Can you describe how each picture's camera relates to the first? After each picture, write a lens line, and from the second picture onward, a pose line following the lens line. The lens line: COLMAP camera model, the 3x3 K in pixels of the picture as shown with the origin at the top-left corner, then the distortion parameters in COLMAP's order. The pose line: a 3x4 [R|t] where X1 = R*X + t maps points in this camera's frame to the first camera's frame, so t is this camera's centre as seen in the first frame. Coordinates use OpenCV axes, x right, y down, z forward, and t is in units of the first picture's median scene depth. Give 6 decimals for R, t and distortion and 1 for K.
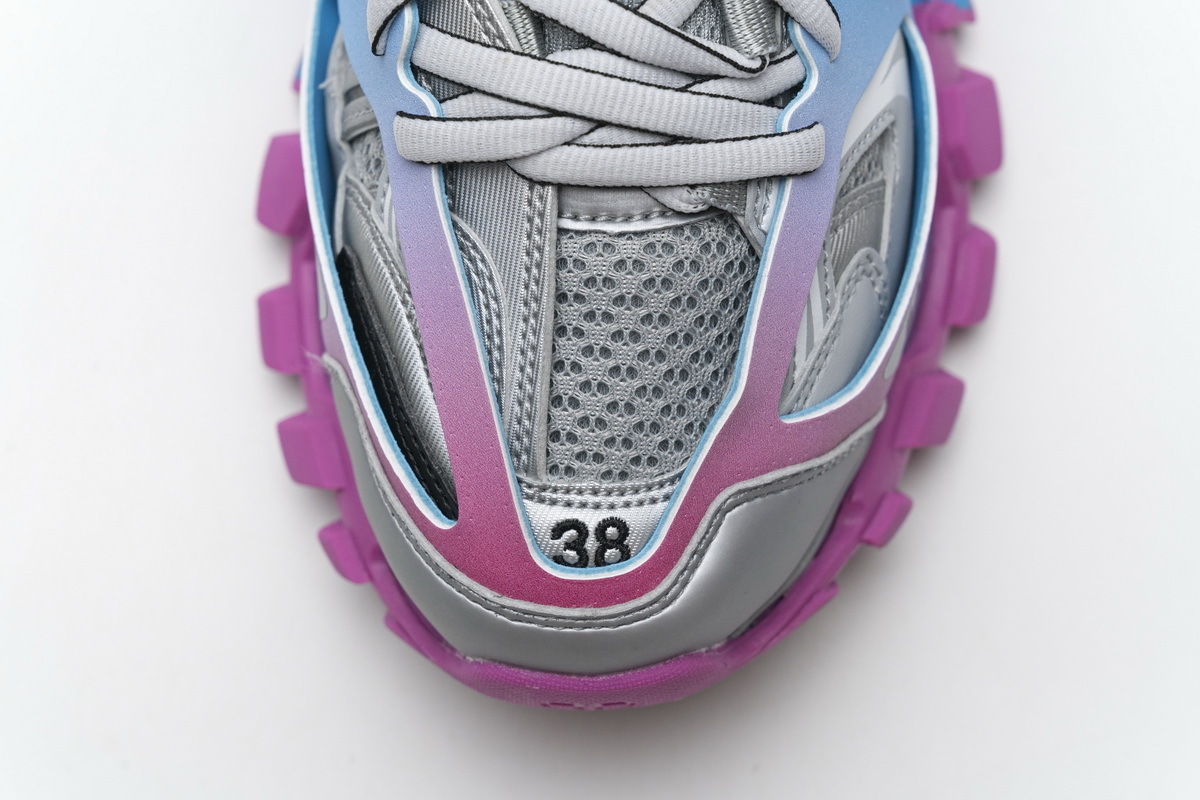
lens RADIAL K [[2403.3, 0, 603.0], [0, 2403.3, 400.2], [0, 0, 1]] dist [0.026178, 0.000000]
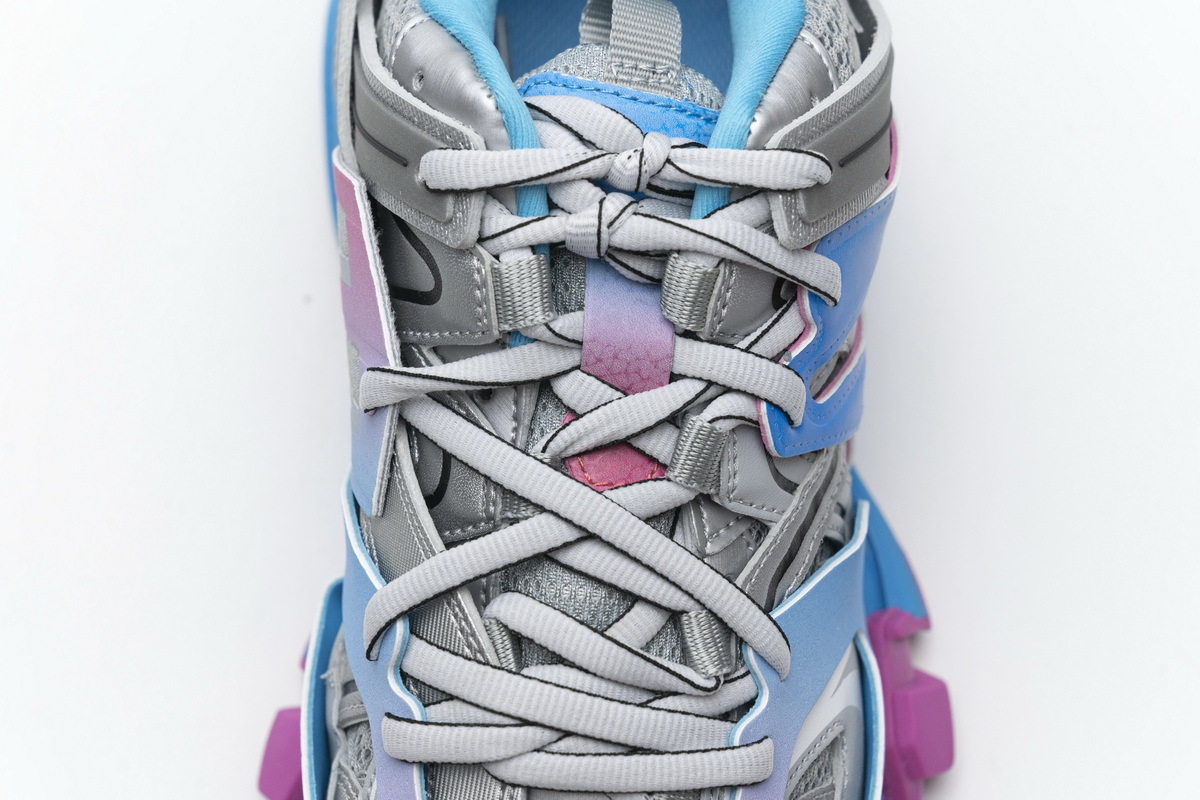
lens RADIAL K [[2403.3, 0, 596.1], [0, 2403.3, 398.7], [0, 0, 1]] dist [0.026178, 0.000000]
pose [[0.999151, 0.035742, -0.020505, 0.028556], [-0.039177, 0.978216, -0.203860, -0.040123], [0.012772, 0.204490, 0.978785, -0.108612]]
